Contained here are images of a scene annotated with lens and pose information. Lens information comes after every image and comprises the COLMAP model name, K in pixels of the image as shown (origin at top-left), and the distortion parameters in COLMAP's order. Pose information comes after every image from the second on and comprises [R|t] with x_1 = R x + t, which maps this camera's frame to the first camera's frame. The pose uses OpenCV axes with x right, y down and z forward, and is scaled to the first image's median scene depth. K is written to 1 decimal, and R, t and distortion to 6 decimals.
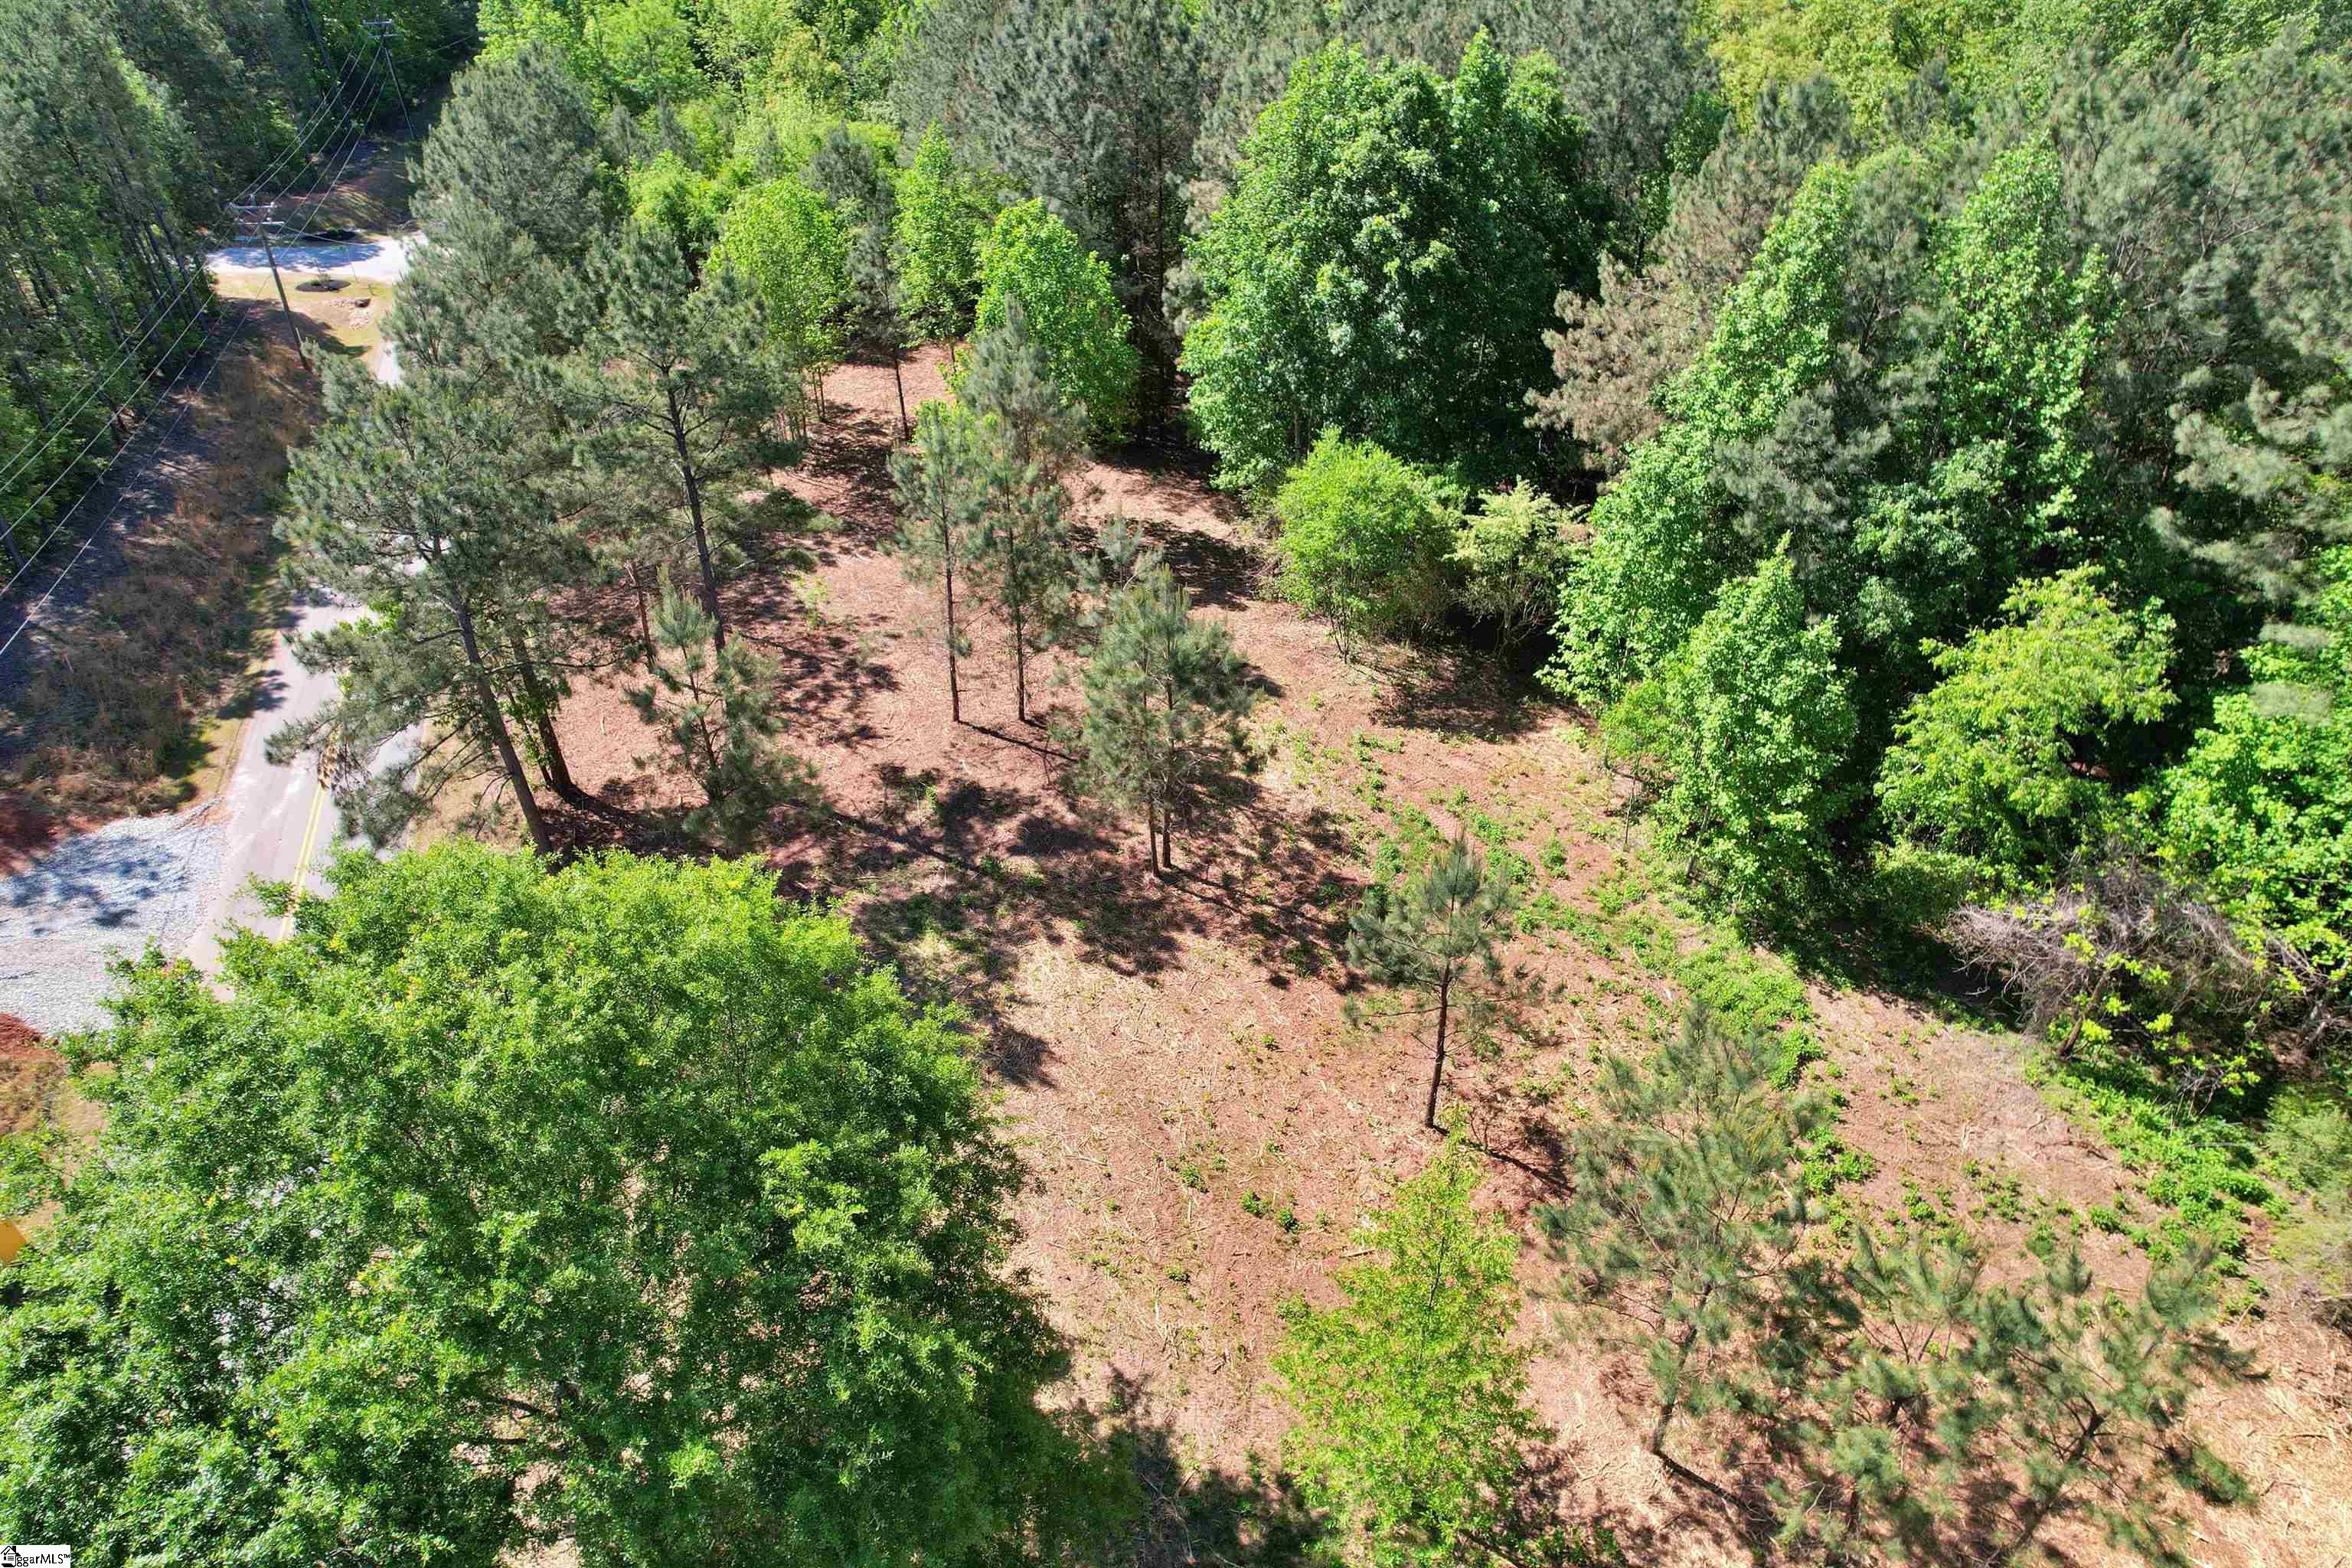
lens RADIAL K [[1521.1, 0, 1203.8], [0, 1521.1, 807.8], [0, 0, 1]] dist [-0.080586, 0.071831]
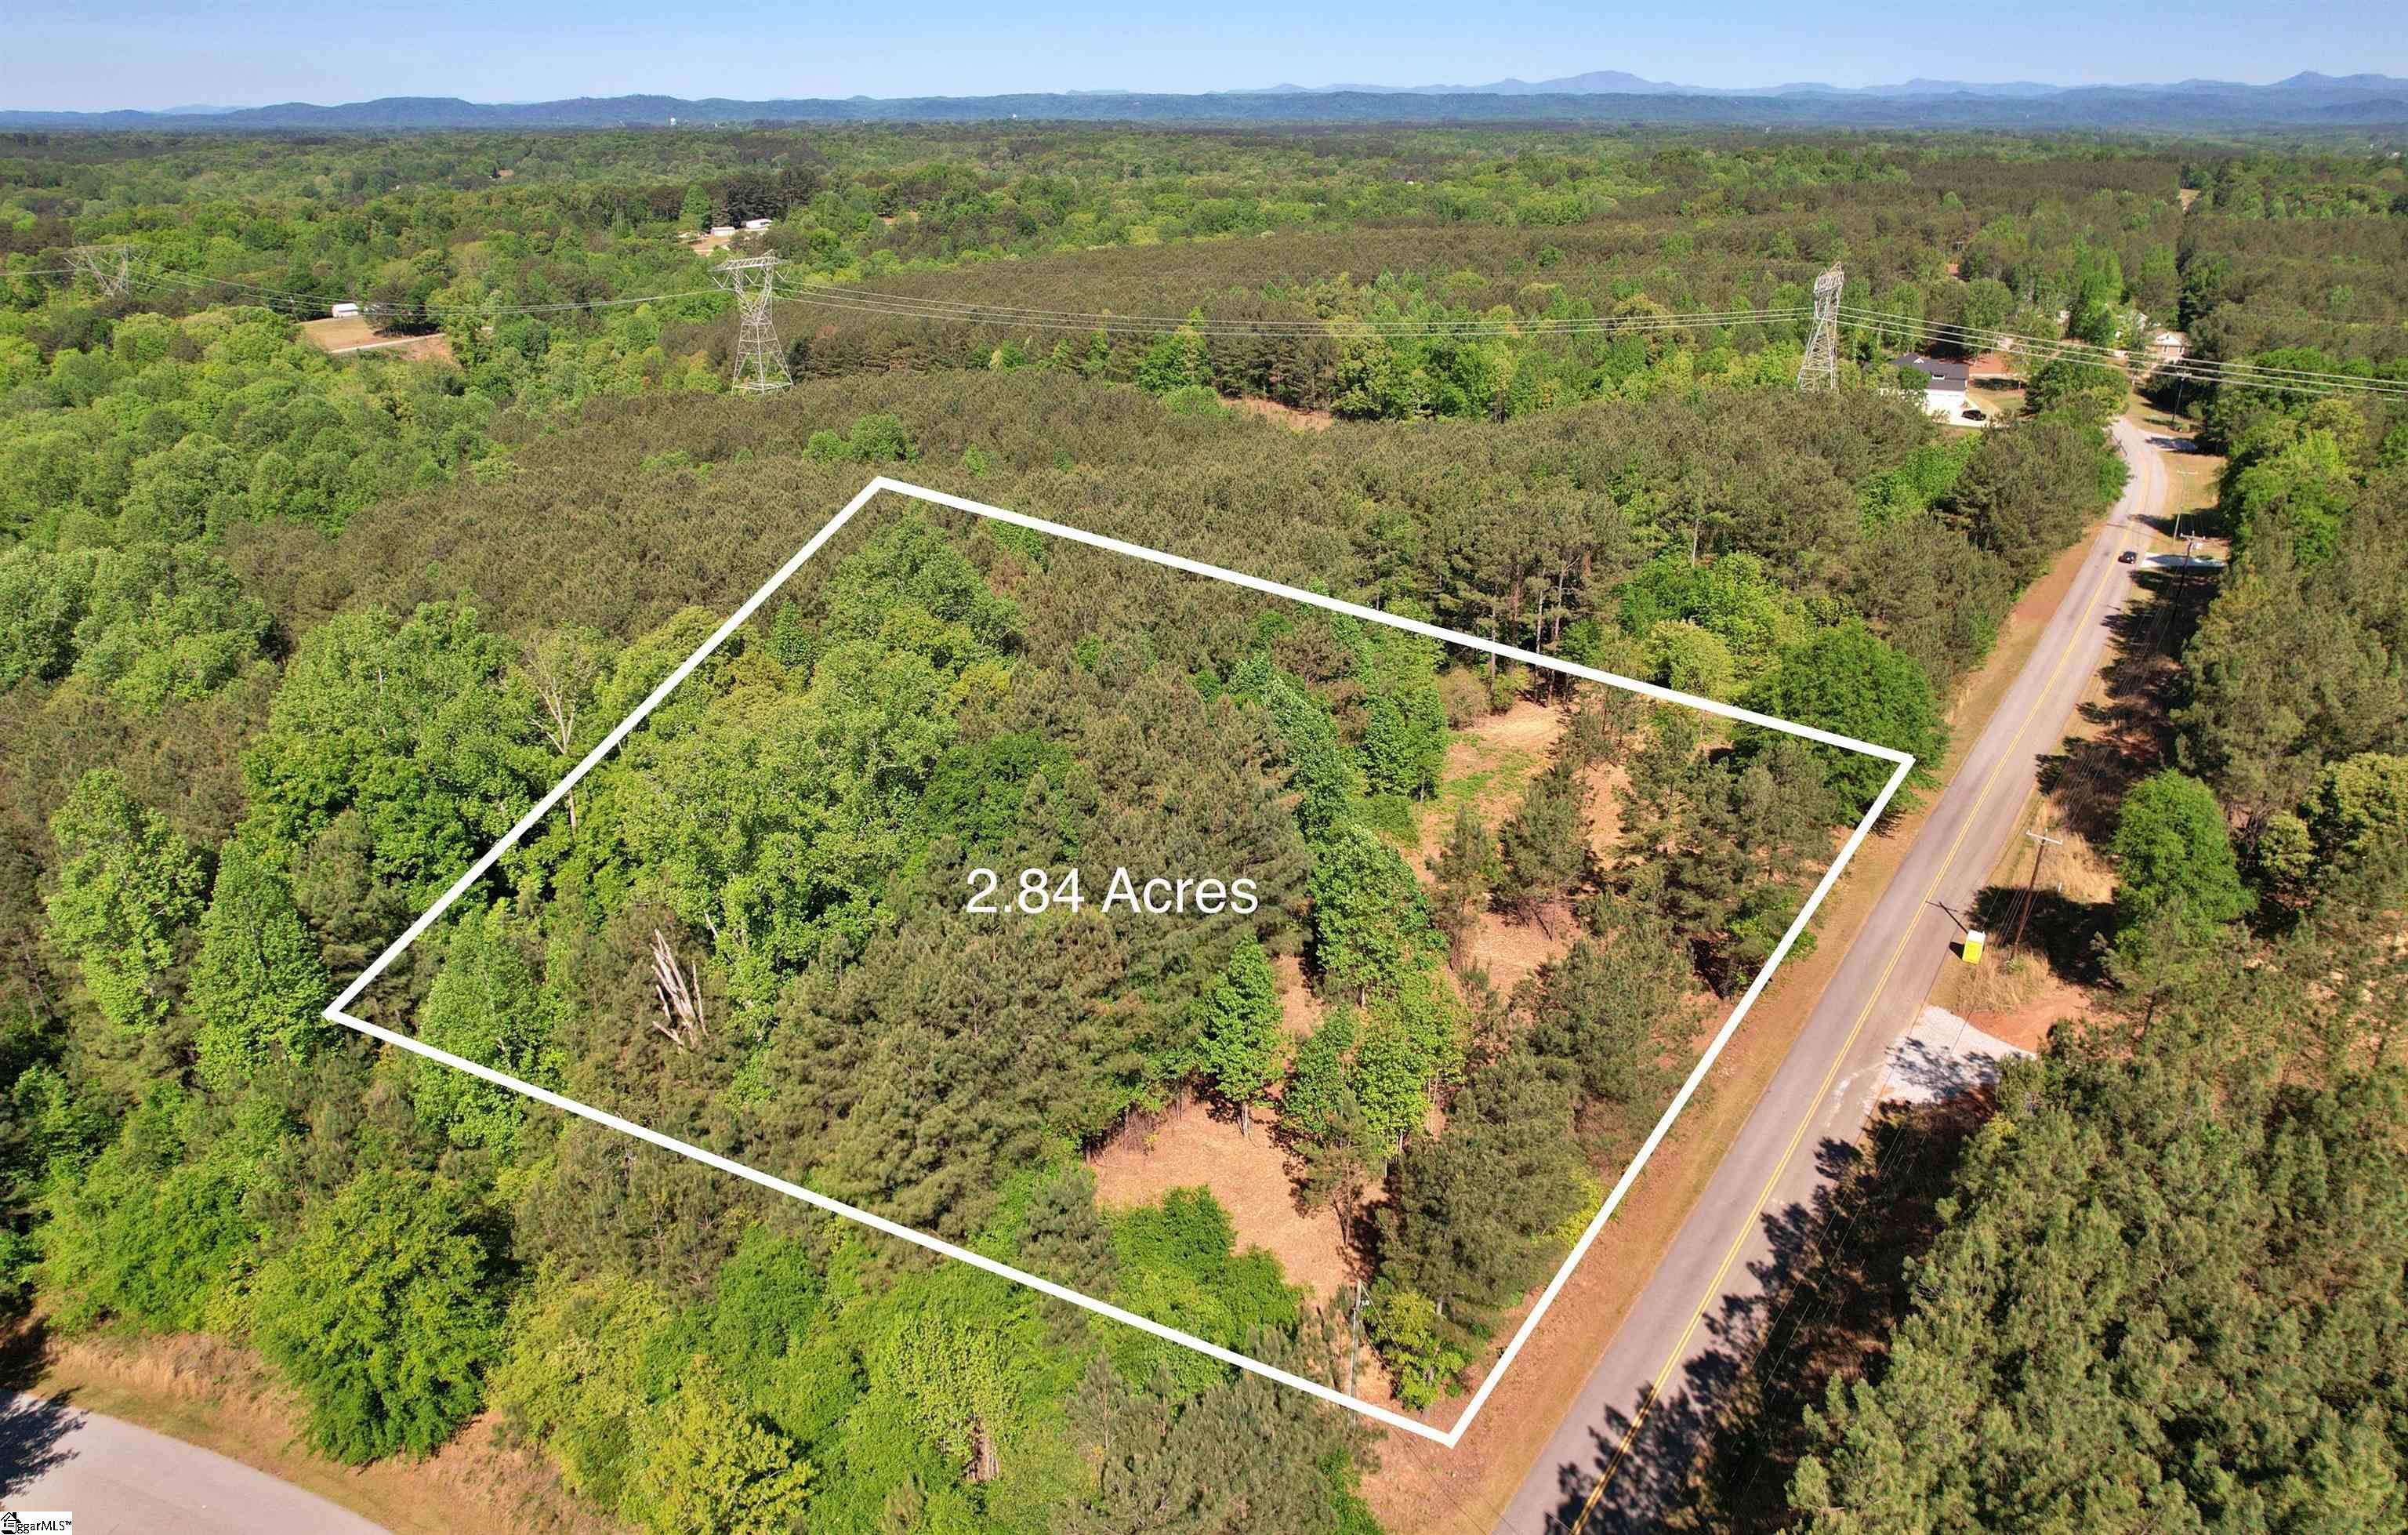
lens RADIAL K [[1570.0, 0, 1218.2], [0, 1570.0, 774.1], [0, 0, 1]] dist [-0.063002, 0.037686]
pose [[-0.586060, -0.323089, 0.743066, -1.565777], [0.484571, 0.595242, 0.640998, -1.969933], [-0.649403, 0.735732, -0.192287, 1.680275]]
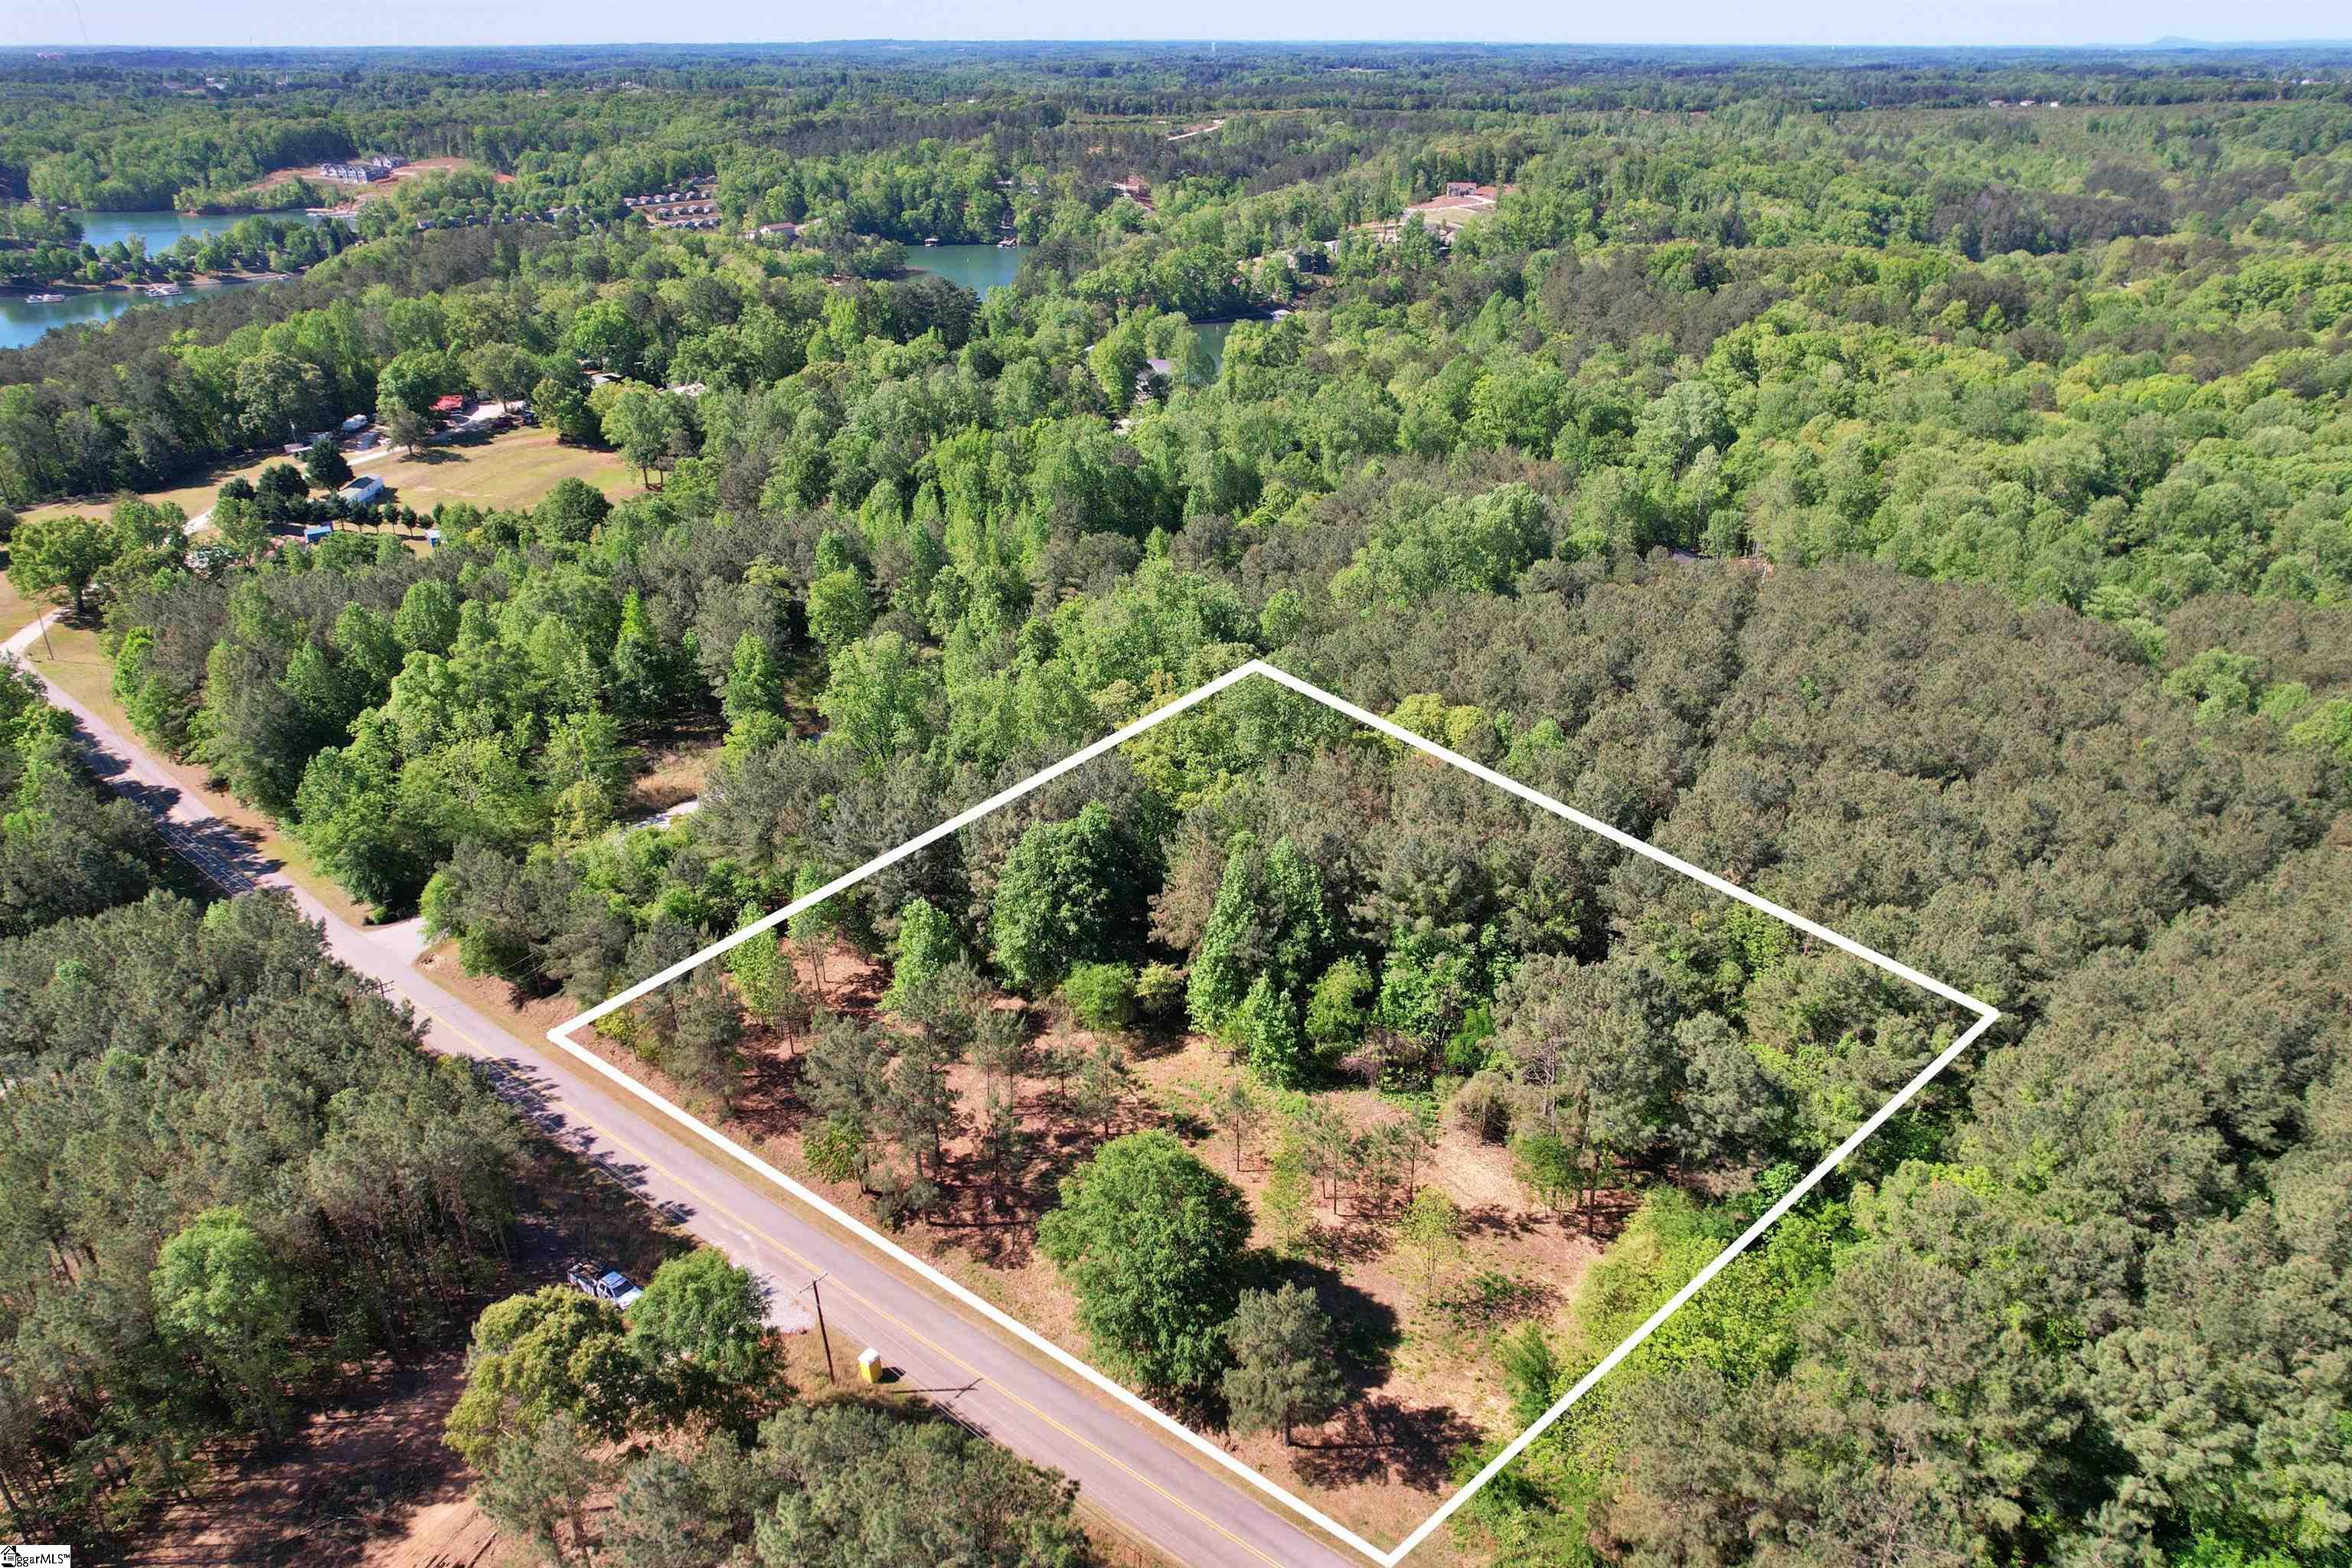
lens RADIAL K [[1521.1, 0, 1191.4], [0, 1521.1, 773.2], [0, 0, 1]] dist [-0.080586, 0.071831]
pose [[0.843438, -0.240590, 0.480343, -1.051094], [0.328684, 0.938342, -0.107150, -0.230605], [-0.424947, 0.248255, 0.870511, -1.648236]]
